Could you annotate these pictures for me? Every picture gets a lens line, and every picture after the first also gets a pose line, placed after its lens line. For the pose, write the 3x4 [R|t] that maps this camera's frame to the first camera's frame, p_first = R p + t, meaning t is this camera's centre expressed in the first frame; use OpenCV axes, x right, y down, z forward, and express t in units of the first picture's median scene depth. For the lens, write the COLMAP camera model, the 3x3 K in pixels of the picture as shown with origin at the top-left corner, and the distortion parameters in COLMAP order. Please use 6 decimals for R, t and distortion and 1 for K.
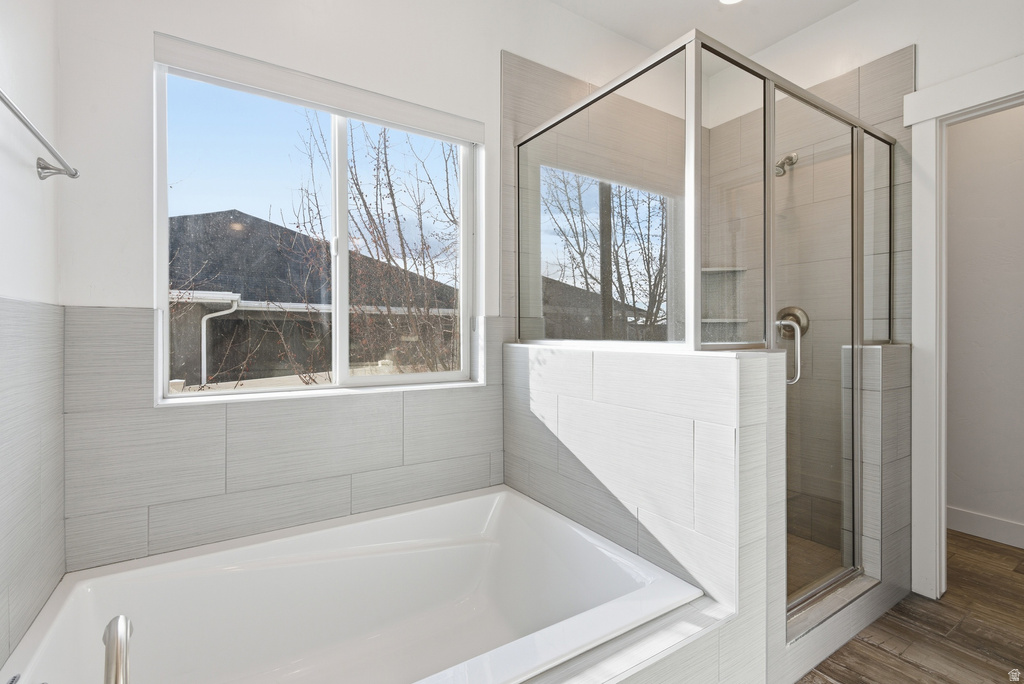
lens RADIAL K [[462.4, 0, 517.1], [0, 462.4, 335.4], [0, 0, 1]] dist [0.001482, 0.000313]
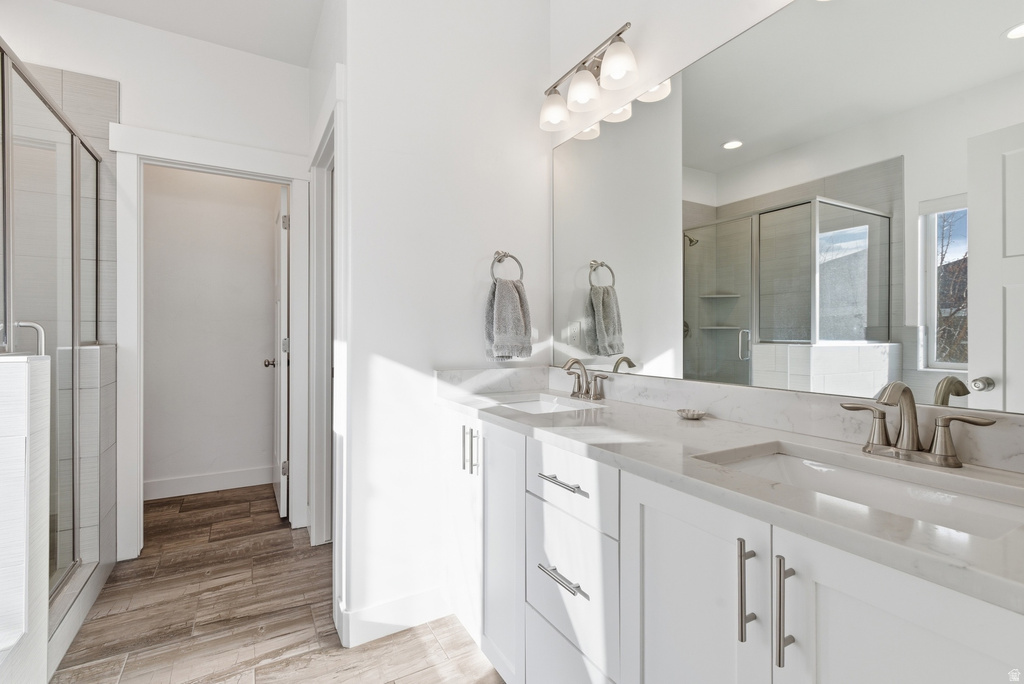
lens RADIAL K [[462.4, 0, 517.1], [0, 462.4, 335.4], [0, 0, 1]] dist [0.001482, 0.000313]
pose [[0.032889, -0.000701, 0.999459, -0.266029], [0.000482, 1.000000, 0.000685, -0.003462], [-0.999459, 0.000459, 0.032890, -0.020863]]
